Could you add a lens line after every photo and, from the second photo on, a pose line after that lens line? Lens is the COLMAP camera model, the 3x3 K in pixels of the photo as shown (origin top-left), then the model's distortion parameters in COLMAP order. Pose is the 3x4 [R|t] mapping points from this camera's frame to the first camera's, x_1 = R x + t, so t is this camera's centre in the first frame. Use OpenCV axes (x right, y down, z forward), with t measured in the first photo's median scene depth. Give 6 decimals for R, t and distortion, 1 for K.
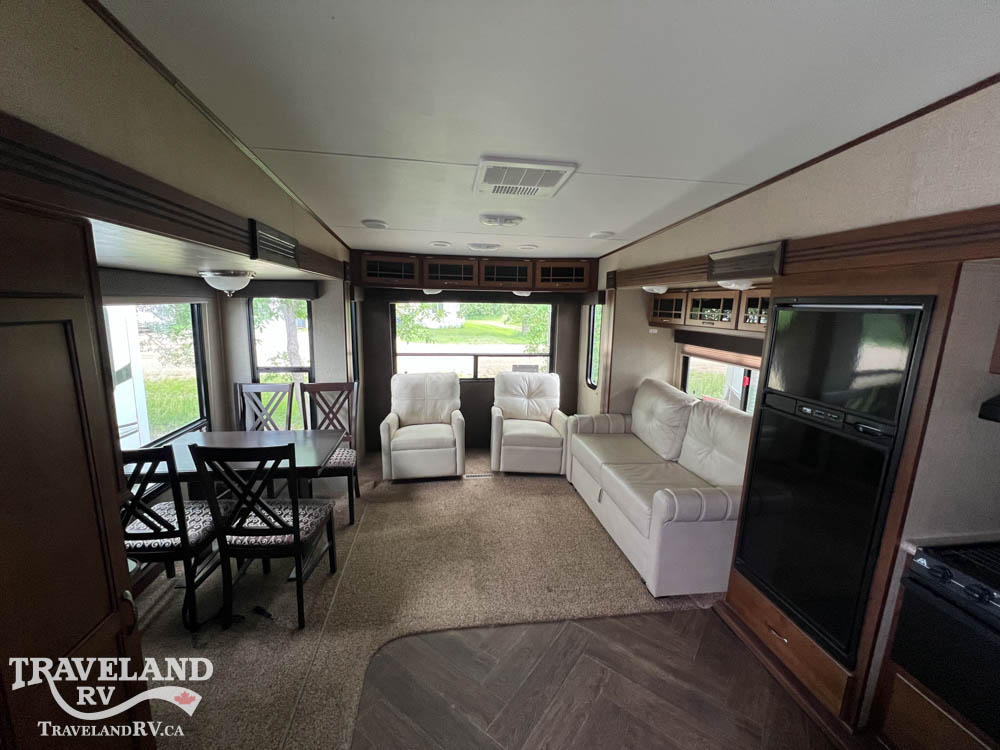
lens RADIAL K [[399.4, 0, 495.5], [0, 399.4, 374.7], [0, 0, 1]] dist [-0.002520, -0.000296]
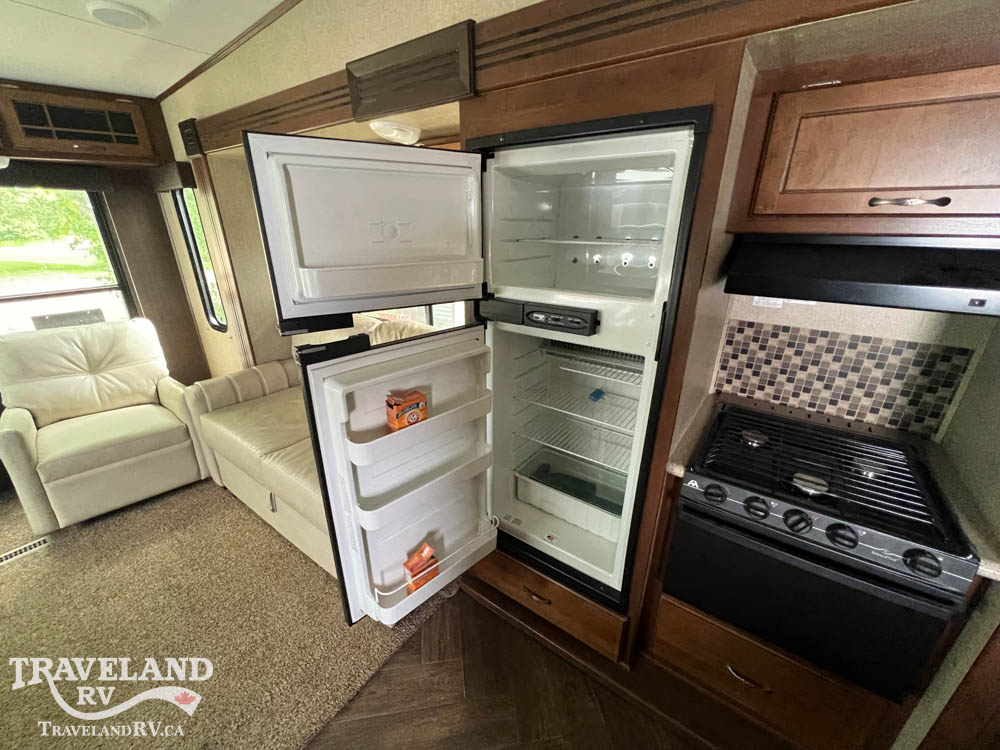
lens RADIAL K [[399.4, 0, 495.5], [0, 399.4, 374.7], [0, 0, 1]] dist [-0.002520, -0.000296]
pose [[0.692962, -0.282028, 0.663524, 0.125587], [0.142173, 0.955699, 0.257735, -0.001170], [-0.706817, -0.084265, 0.702360, 0.283276]]
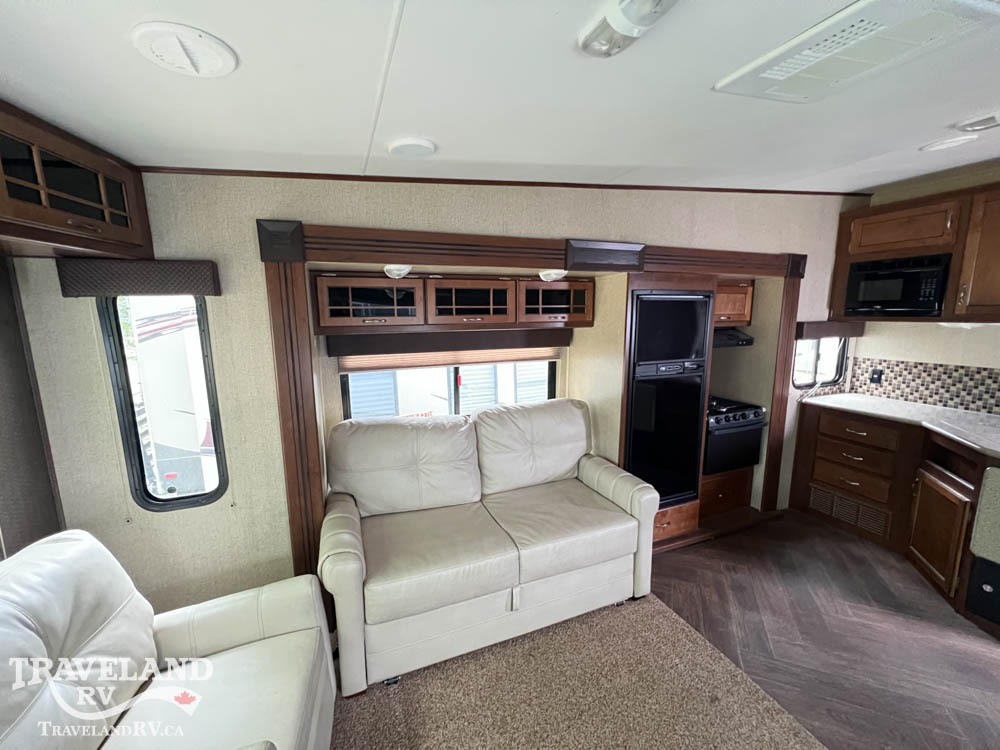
lens RADIAL K [[399.4, 0, 495.5], [0, 399.4, 374.7], [0, 0, 1]] dist [-0.002520, -0.000296]
pose [[-0.230141, -0.178089, 0.956723, -0.232307], [0.172820, 0.960007, 0.220272, -0.156371], [-0.957689, 0.216035, -0.190160, 0.928693]]
